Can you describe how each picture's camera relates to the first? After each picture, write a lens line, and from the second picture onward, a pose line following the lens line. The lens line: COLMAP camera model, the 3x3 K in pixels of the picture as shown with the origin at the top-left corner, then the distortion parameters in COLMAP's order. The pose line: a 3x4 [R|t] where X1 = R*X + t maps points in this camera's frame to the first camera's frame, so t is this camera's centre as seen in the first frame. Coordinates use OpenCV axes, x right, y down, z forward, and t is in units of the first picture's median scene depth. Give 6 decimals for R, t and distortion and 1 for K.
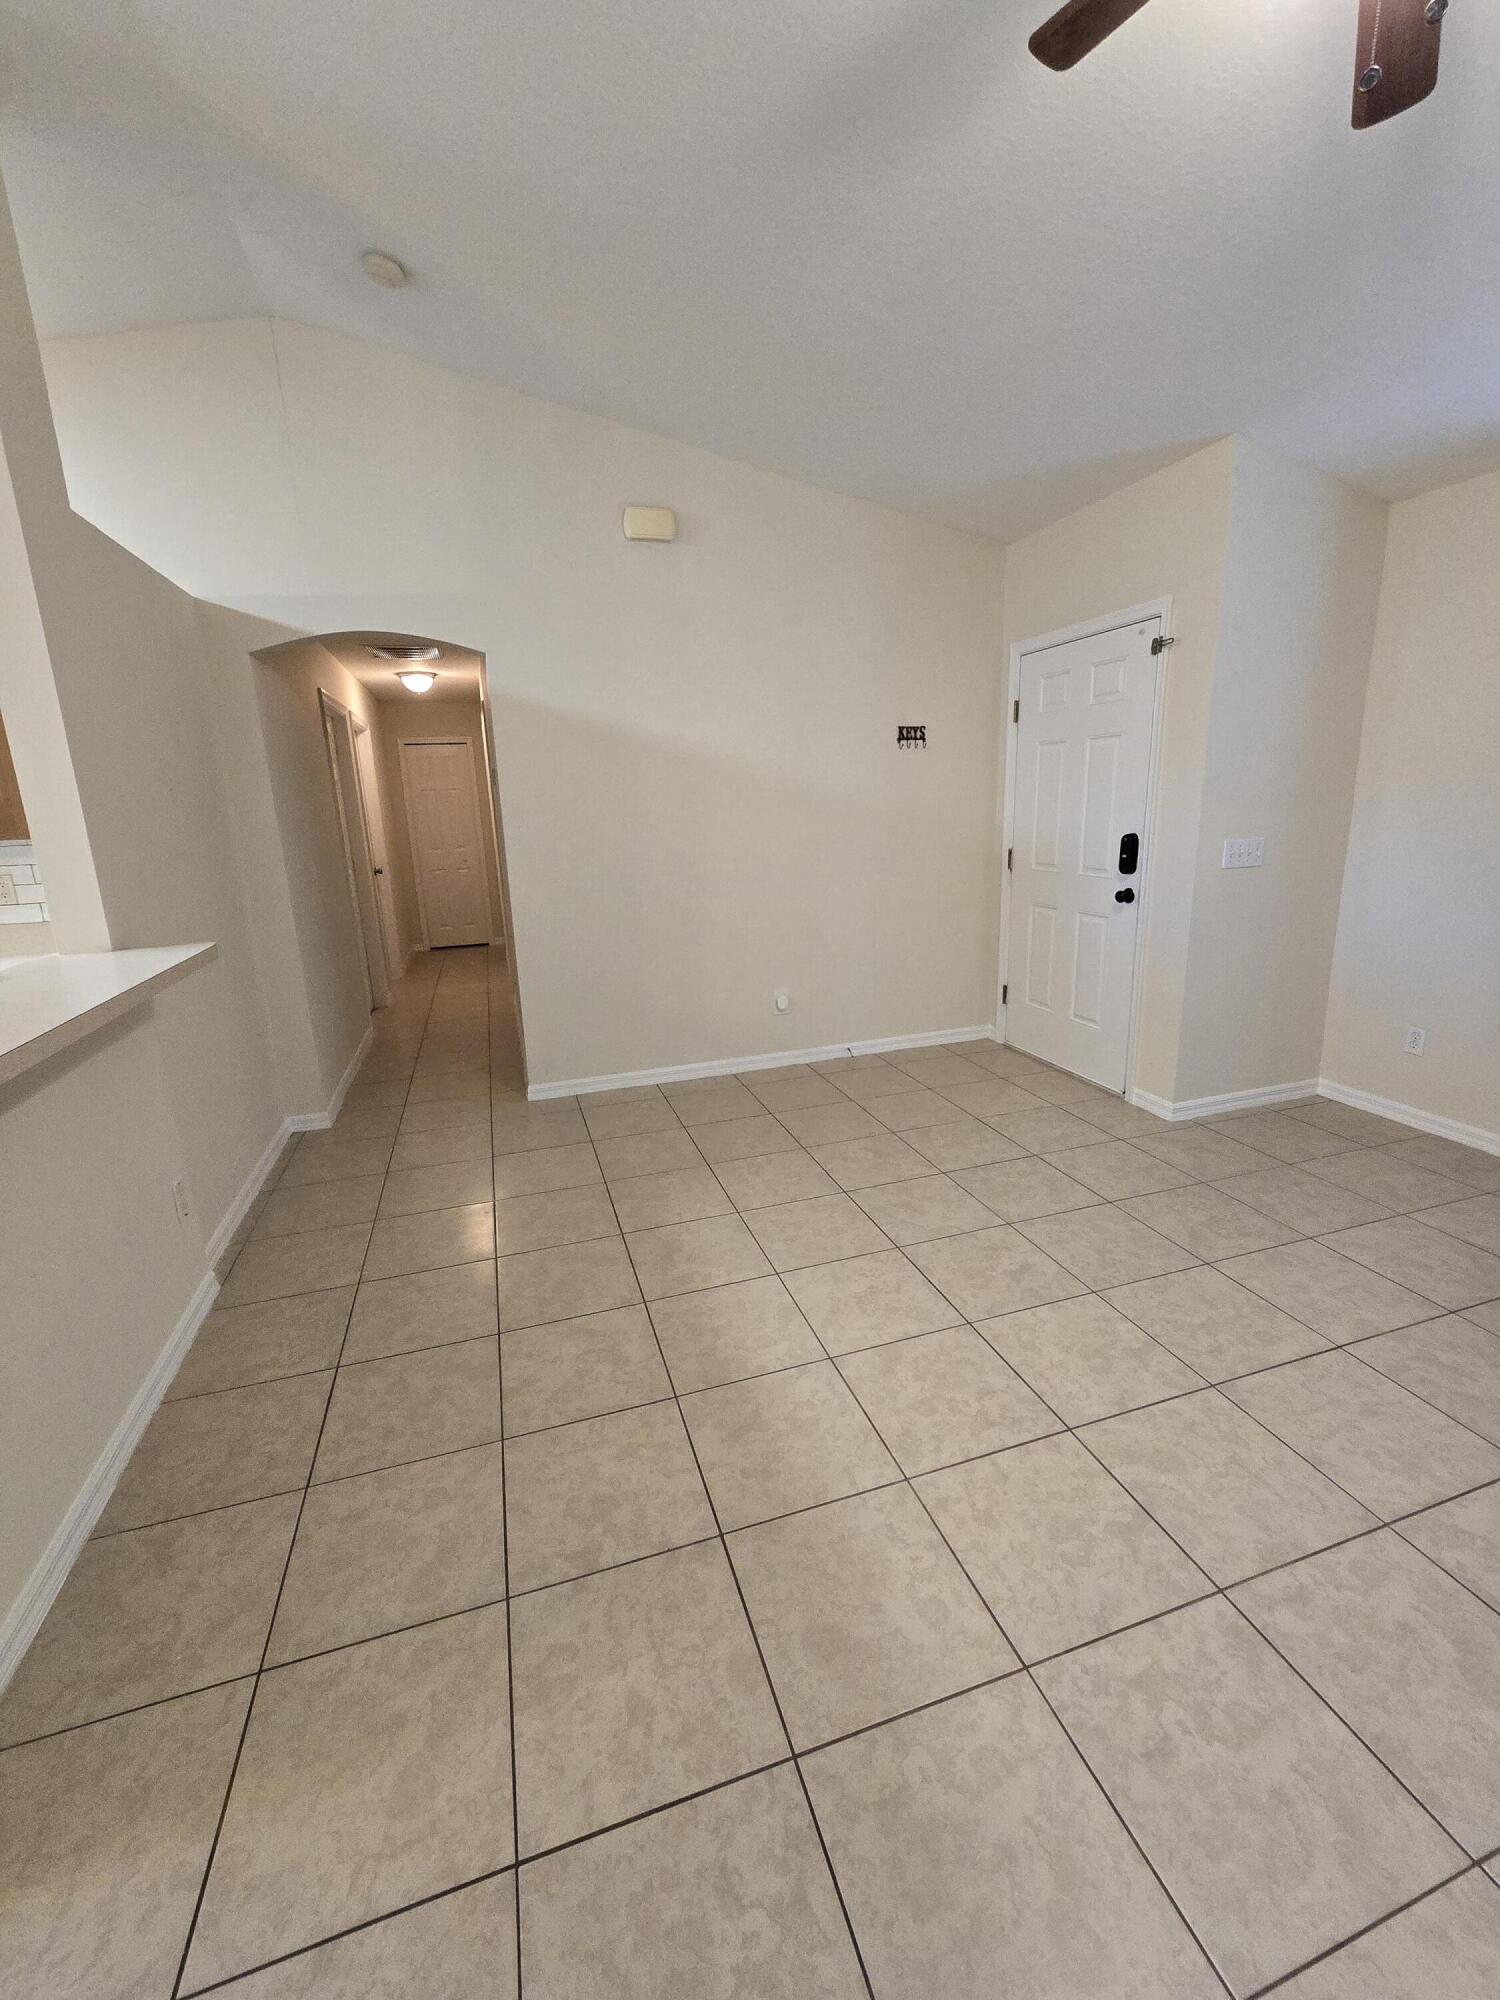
lens RADIAL K [[819.1, 0, 742.8], [0, 819.1, 994.7], [0, 0, 1]] dist [-0.000707, -0.000168]
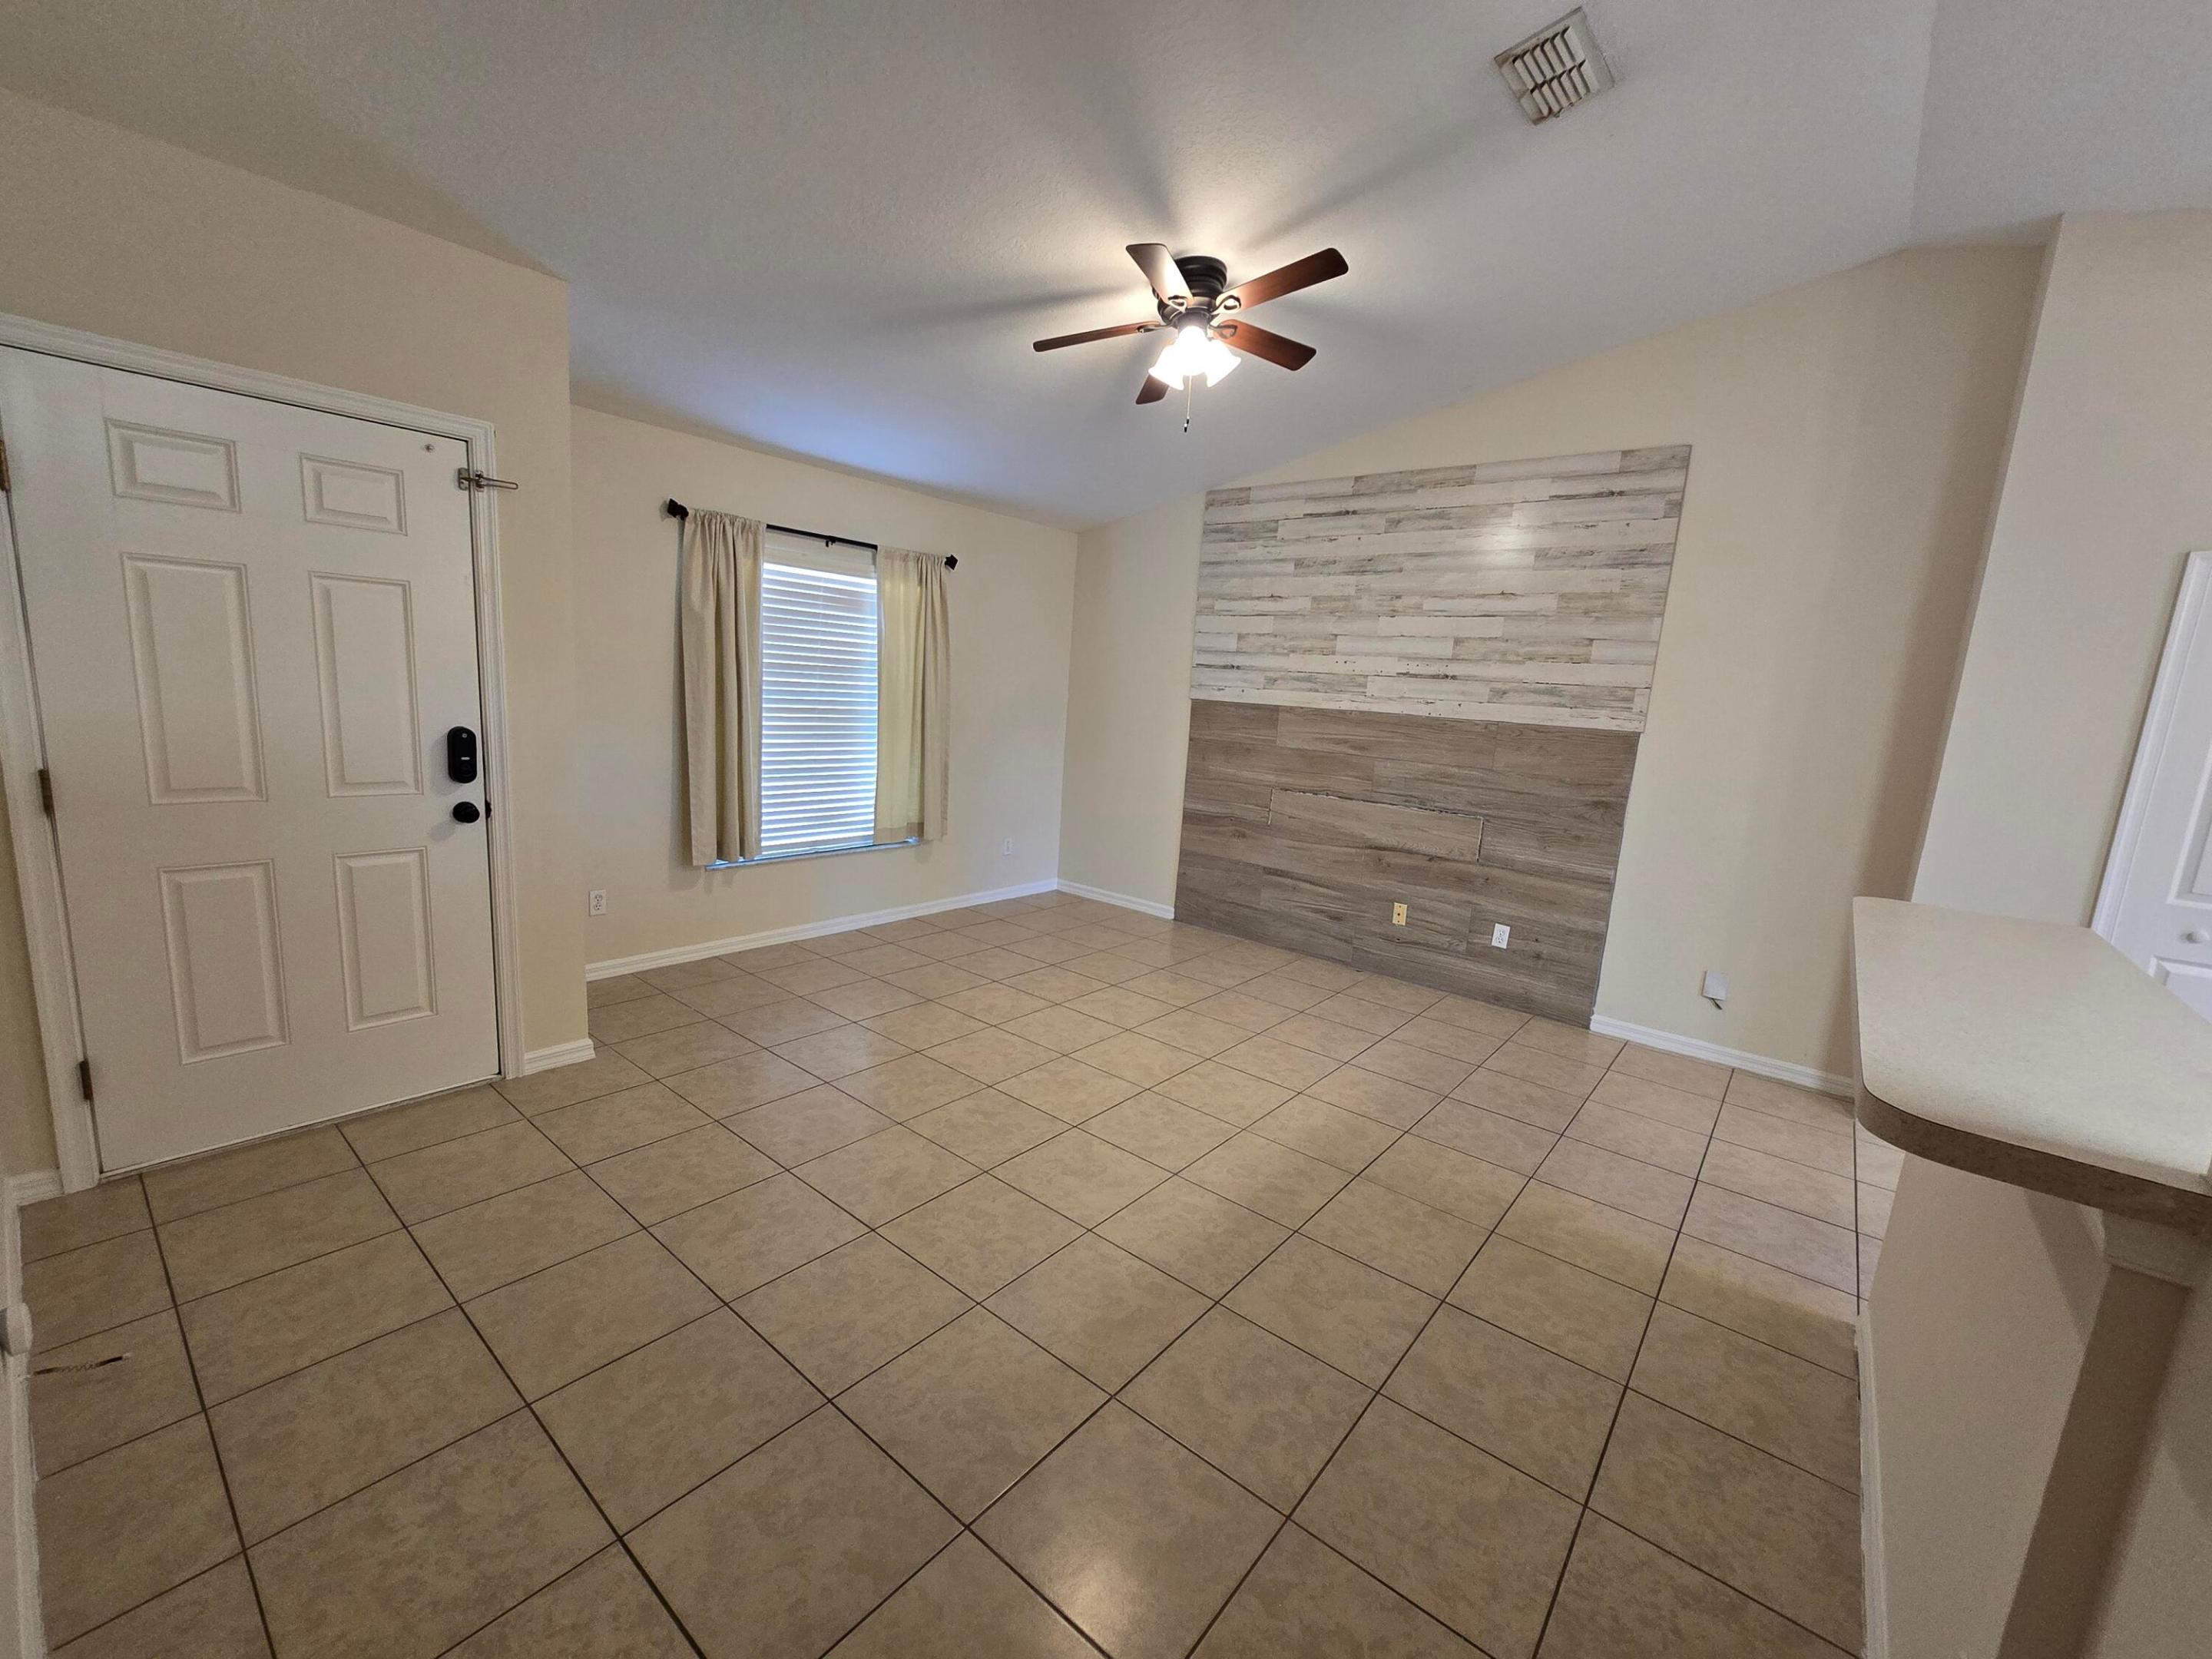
lens RADIAL K [[905.9, 0, 1101.9], [0, 905.9, 837.9], [0, 0, 1]] dist [-0.000707, -0.000168]
pose [[-0.549351, -0.140993, 0.823611, -0.554365], [0.151817, 0.952415, 0.264305, -0.251613], [-0.821685, 0.270234, -0.501805, 1.056286]]
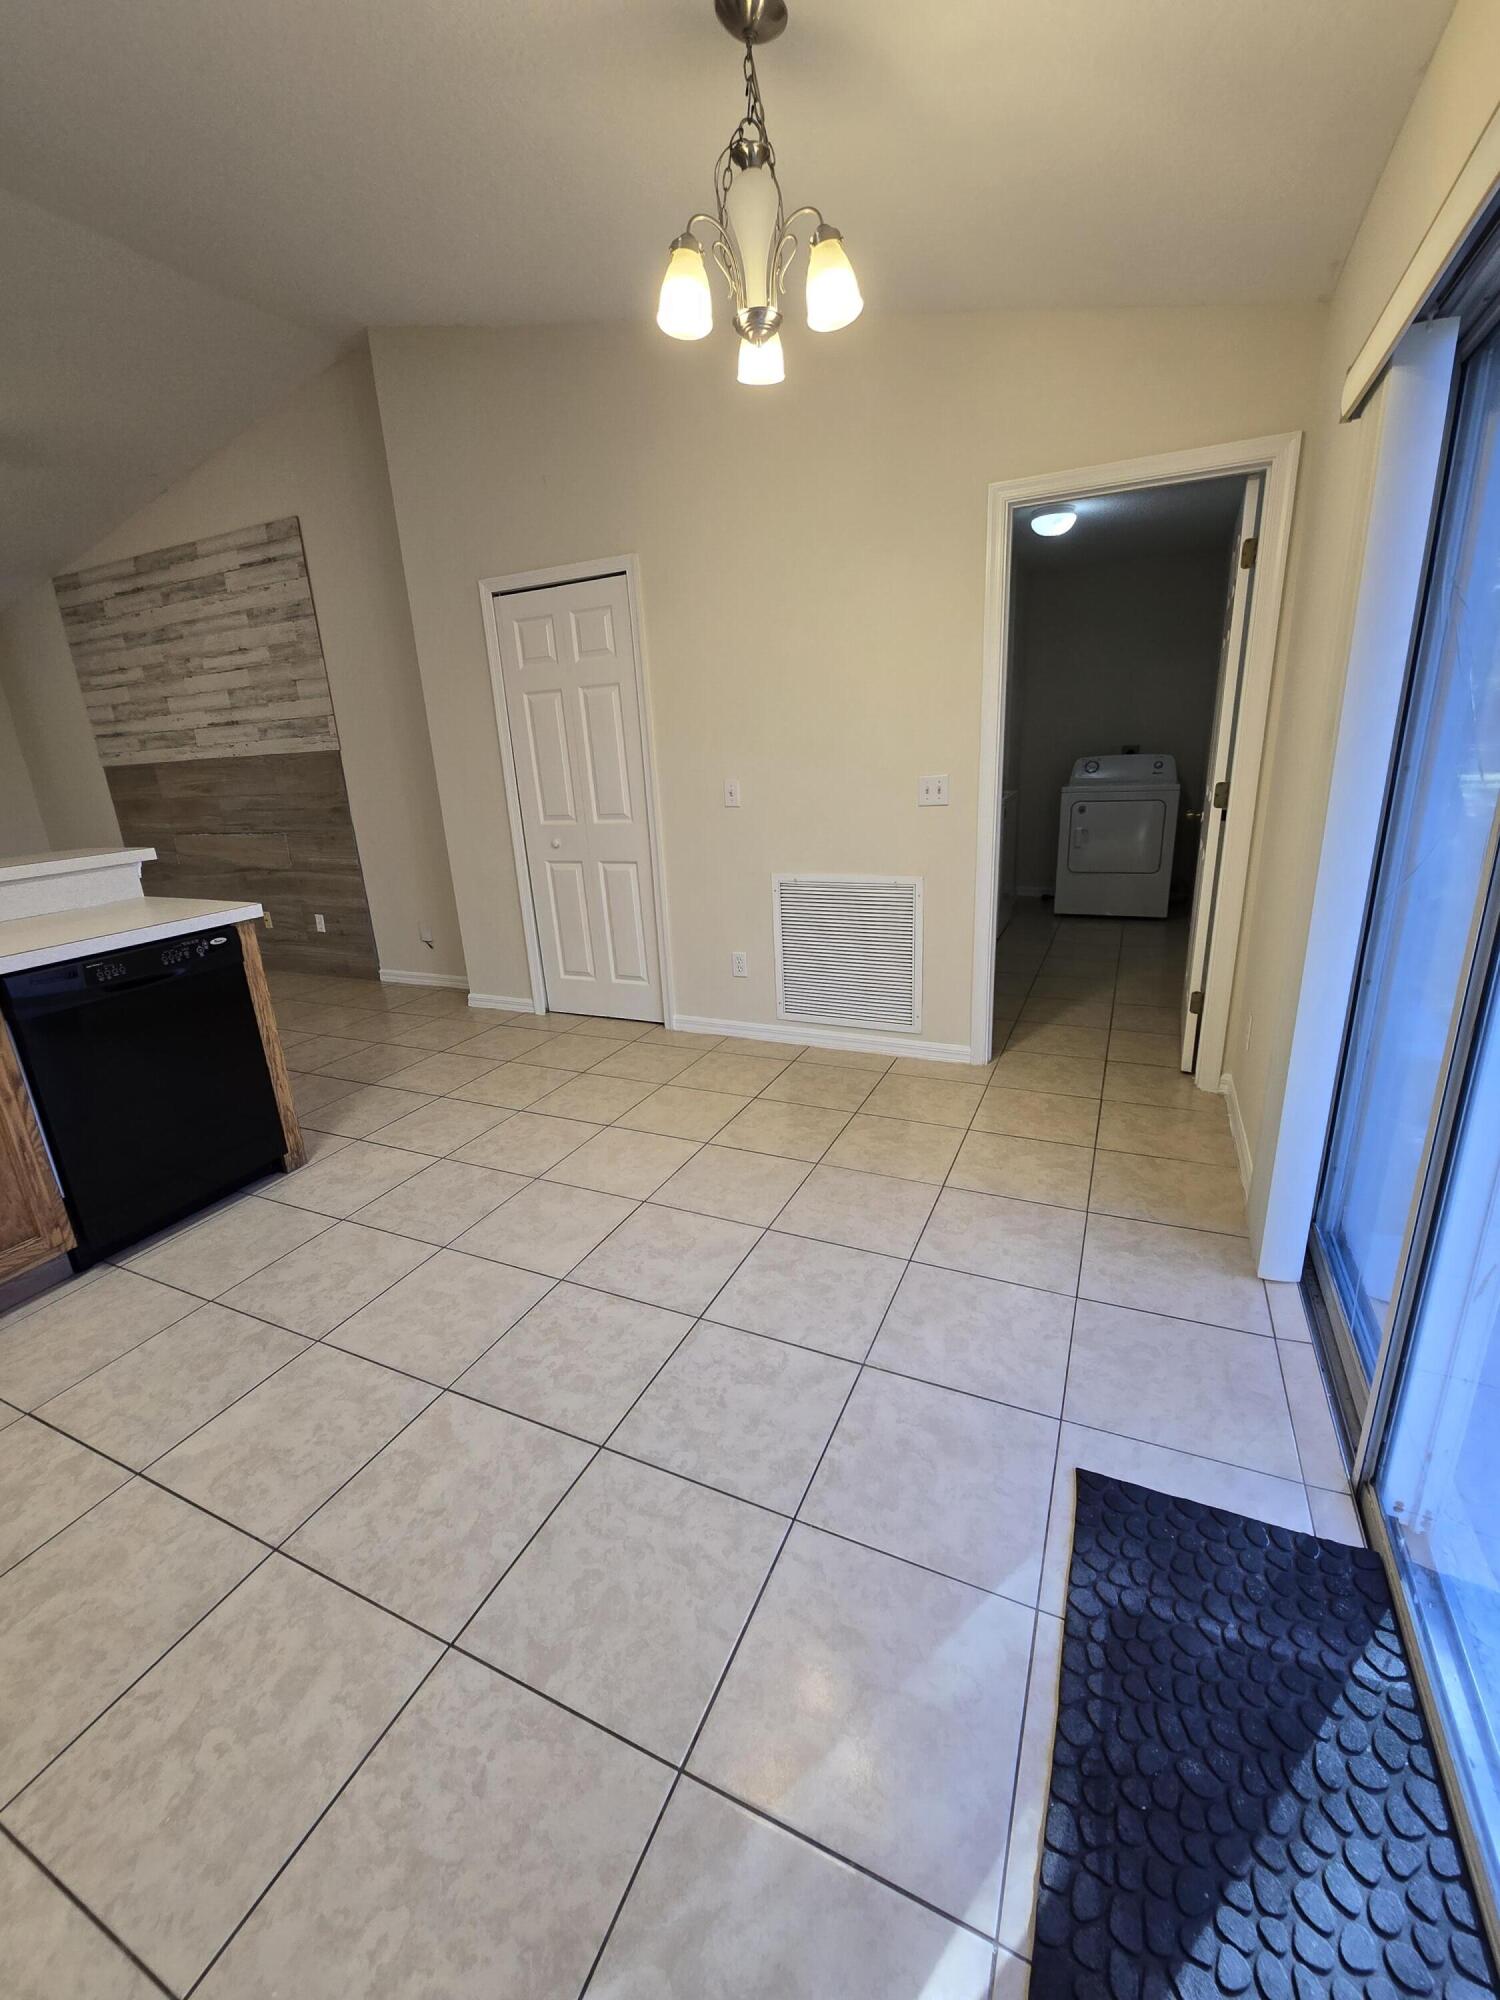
lens RADIAL K [[819.1, 0, 742.8], [0, 819.1, 994.7], [0, 0, 1]] dist [-0.000707, -0.000168]
pose [[-0.733127, -0.124950, 0.668515, -1.497789], [0.236149, 0.875046, 0.422525, -0.011258], [-0.637776, 0.467634, -0.612013, 0.419510]]
